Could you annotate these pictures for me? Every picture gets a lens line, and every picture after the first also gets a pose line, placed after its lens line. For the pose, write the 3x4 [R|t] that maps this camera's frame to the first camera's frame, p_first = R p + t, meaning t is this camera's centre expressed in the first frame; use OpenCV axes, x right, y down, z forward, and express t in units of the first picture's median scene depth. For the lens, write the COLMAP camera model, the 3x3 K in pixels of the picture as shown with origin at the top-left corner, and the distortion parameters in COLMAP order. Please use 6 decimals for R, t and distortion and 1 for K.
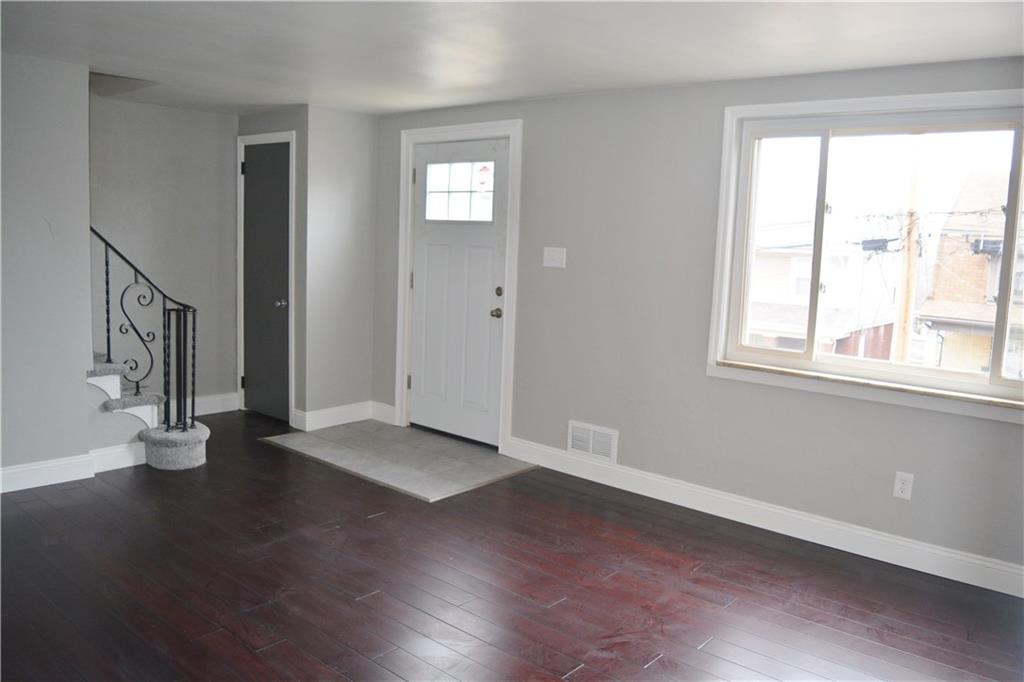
lens RADIAL K [[805.1, 0, 512.0], [0, 805.1, 341.0], [0, 0, 1]] dist [-0.086778, 0.009037]
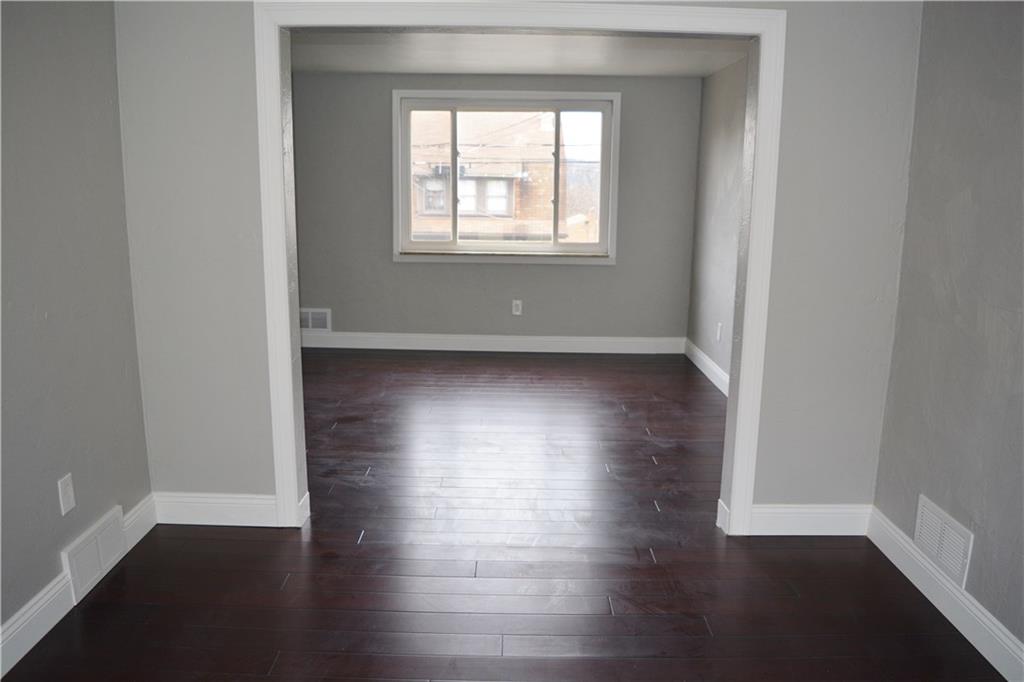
lens RADIAL K [[805.1, 0, 512.0], [0, 805.1, 341.0], [0, 0, 1]] dist [-0.086778, 0.009037]
pose [[0.758279, -0.154339, 0.633397, -0.511064], [0.099047, 0.987568, 0.122064, 0.022843], [-0.644362, -0.029822, 0.764139, -0.304885]]
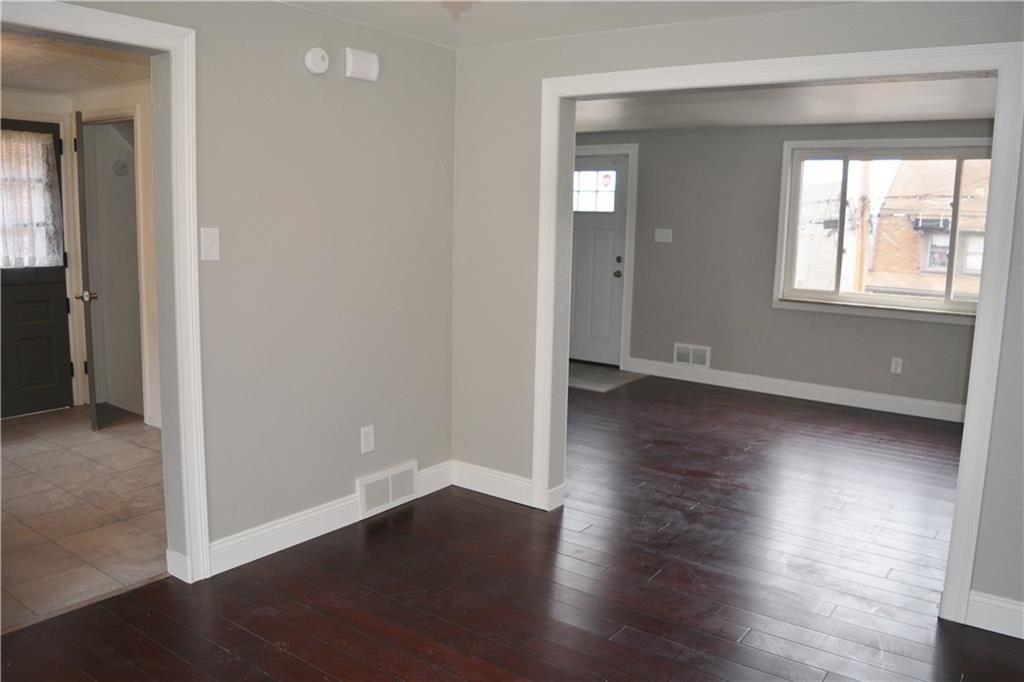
lens RADIAL K [[805.1, 0, 512.0], [0, 805.1, 341.0], [0, 0, 1]] dist [-0.086778, 0.009037]
pose [[0.996976, -0.023873, 0.073949, -0.337404], [0.022321, 0.999514, 0.021747, 0.053844], [-0.074433, -0.020030, 0.997025, -0.473883]]
